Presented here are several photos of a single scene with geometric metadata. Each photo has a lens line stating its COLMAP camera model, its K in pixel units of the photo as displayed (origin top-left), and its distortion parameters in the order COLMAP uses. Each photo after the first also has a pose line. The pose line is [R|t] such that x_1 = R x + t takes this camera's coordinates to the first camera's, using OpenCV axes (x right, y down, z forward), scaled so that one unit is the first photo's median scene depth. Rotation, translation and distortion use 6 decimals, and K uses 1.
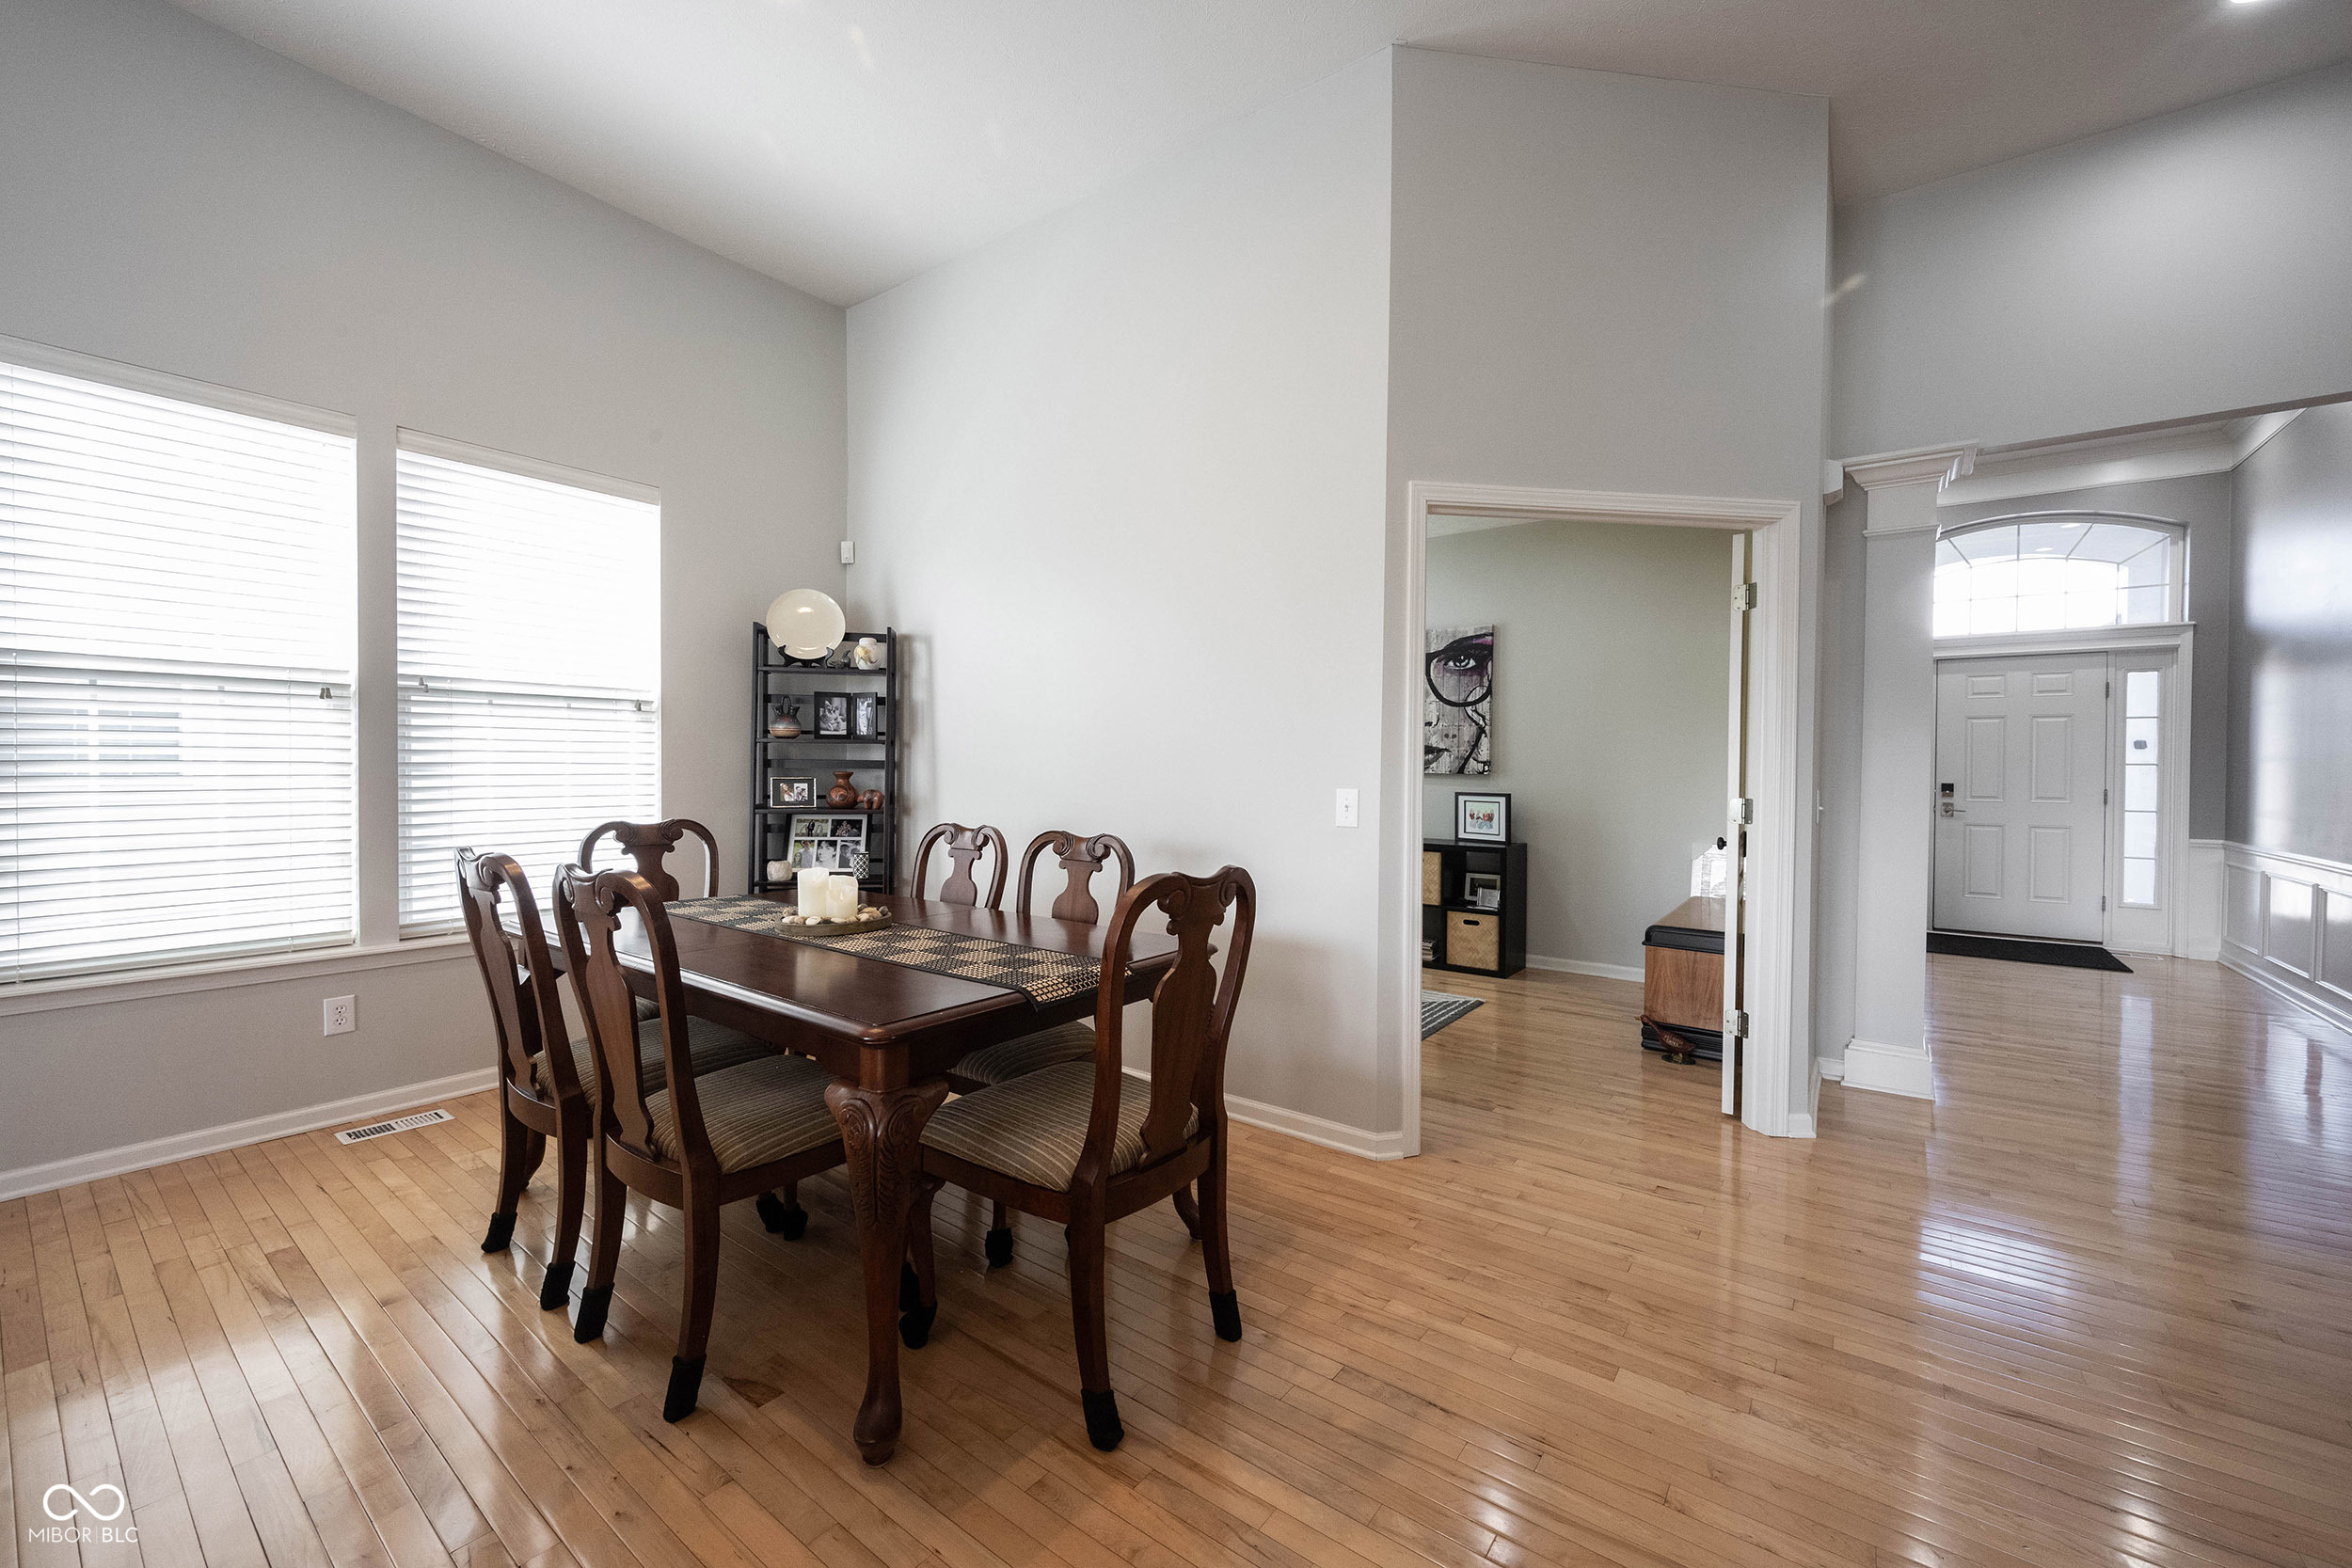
lens RADIAL K [[925.2, 0, 1172.3], [0, 925.2, 776.9], [0, 0, 1]] dist [-0.000195, -0.000255]
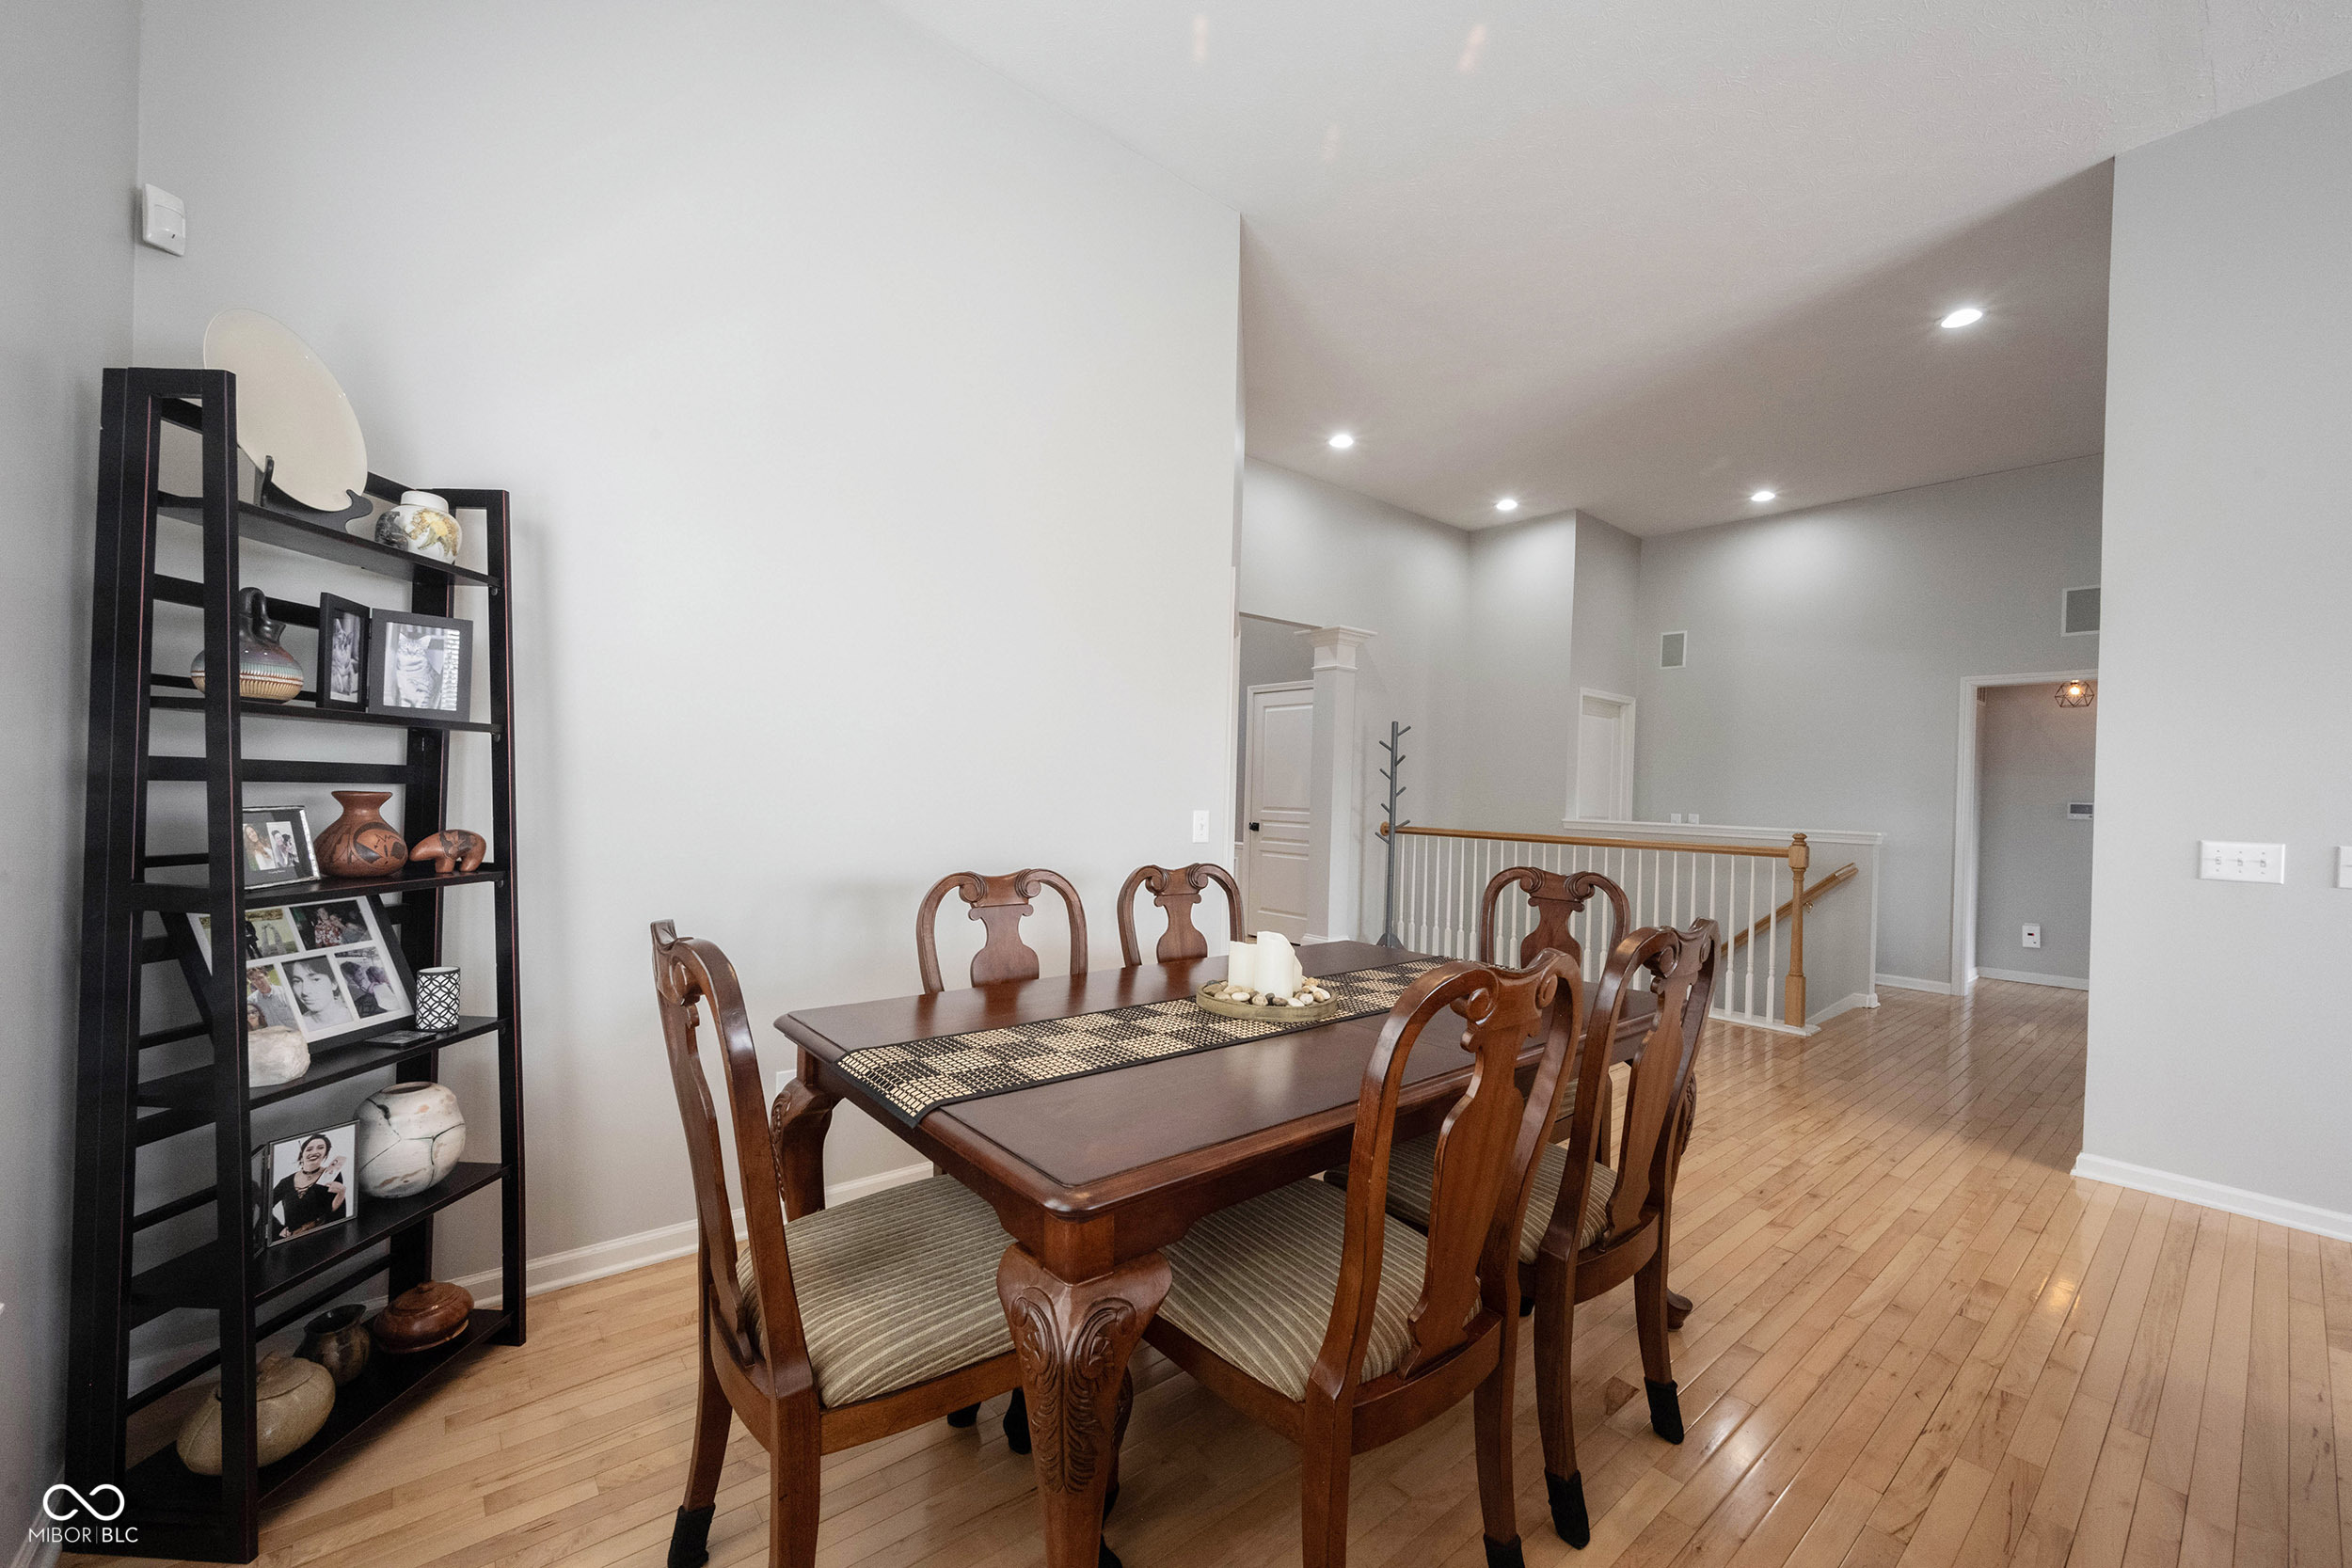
lens RADIAL K [[939.1, 0, 1176.0], [0, 939.1, 784.0], [0, 0, 1]] dist [-0.001065, 0.000059]
pose [[0.220168, 0.003111, 0.975457, -0.690184], [-0.013521, 0.999909, -0.000137, -0.014124], [-0.975368, -0.013159, 0.220190, 0.538145]]
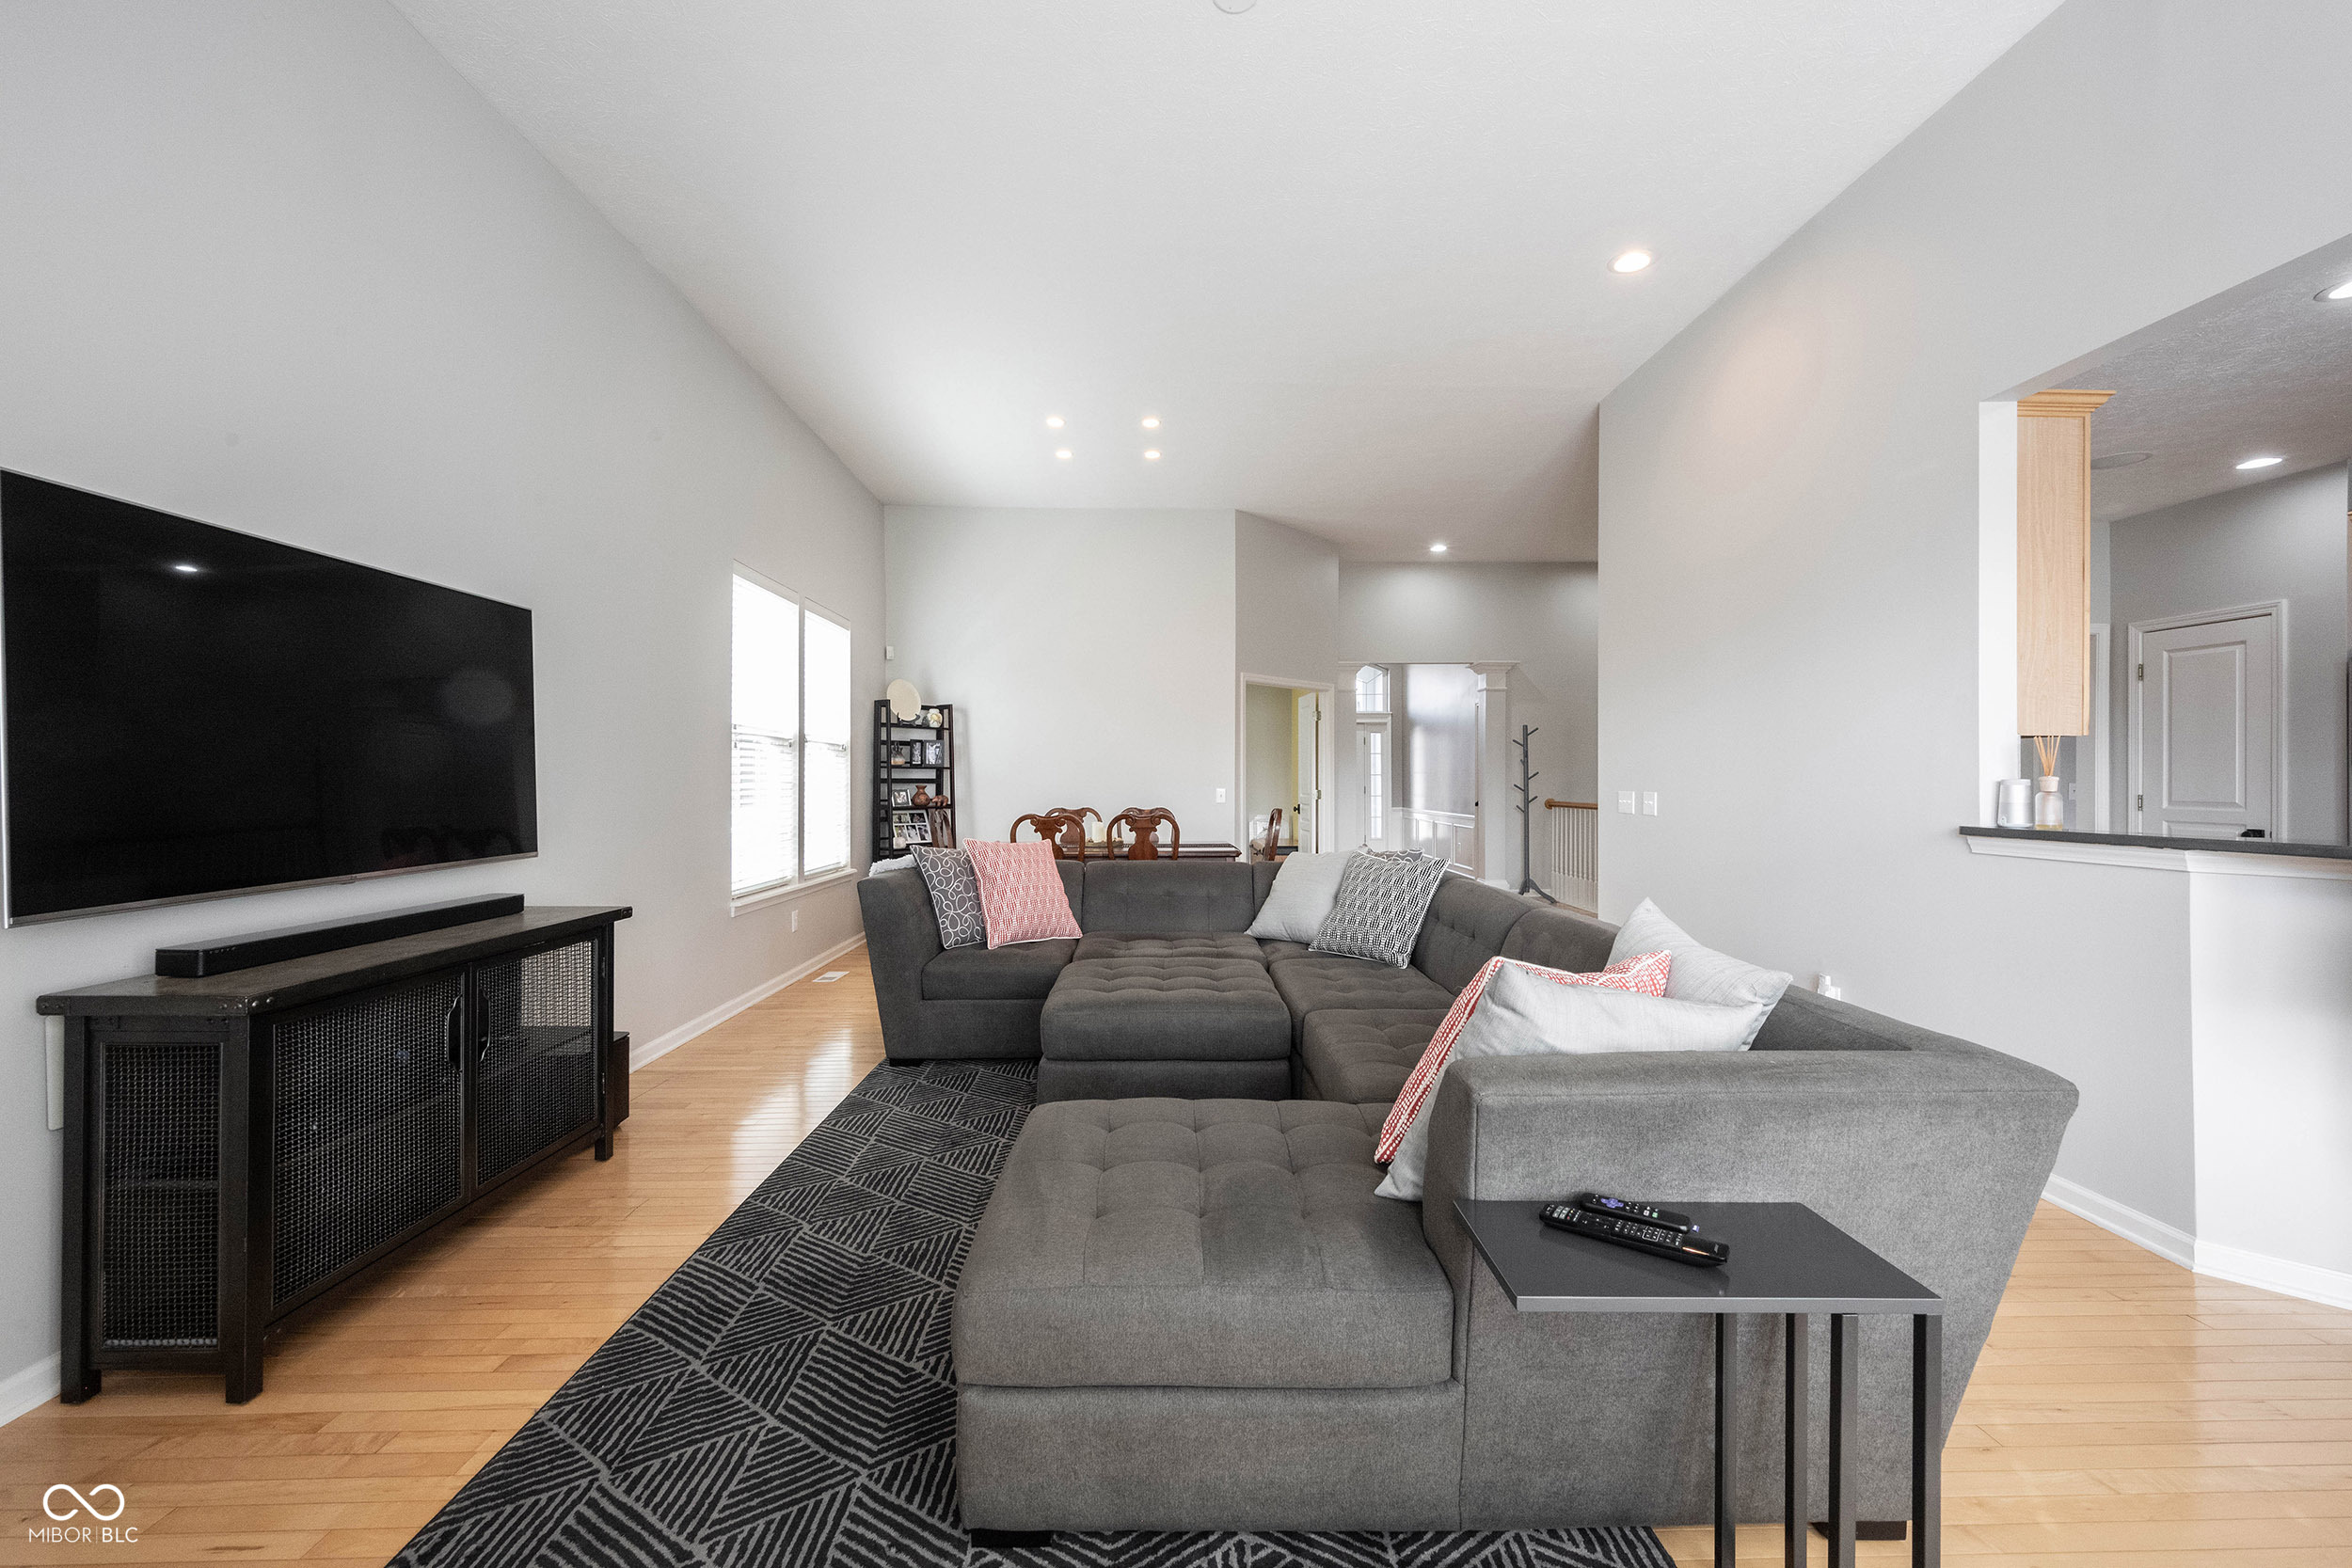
lens RADIAL K [[914.5, 0, 1173.2], [0, 914.5, 772.0], [0, 0, 1]] dist [-0.001003, -0.000150]
pose [[0.787065, -0.005244, 0.616848, -1.040559], [0.015205, 0.999825, -0.010901, -0.004525], [-0.616683, 0.017959, 0.787007, -0.647930]]
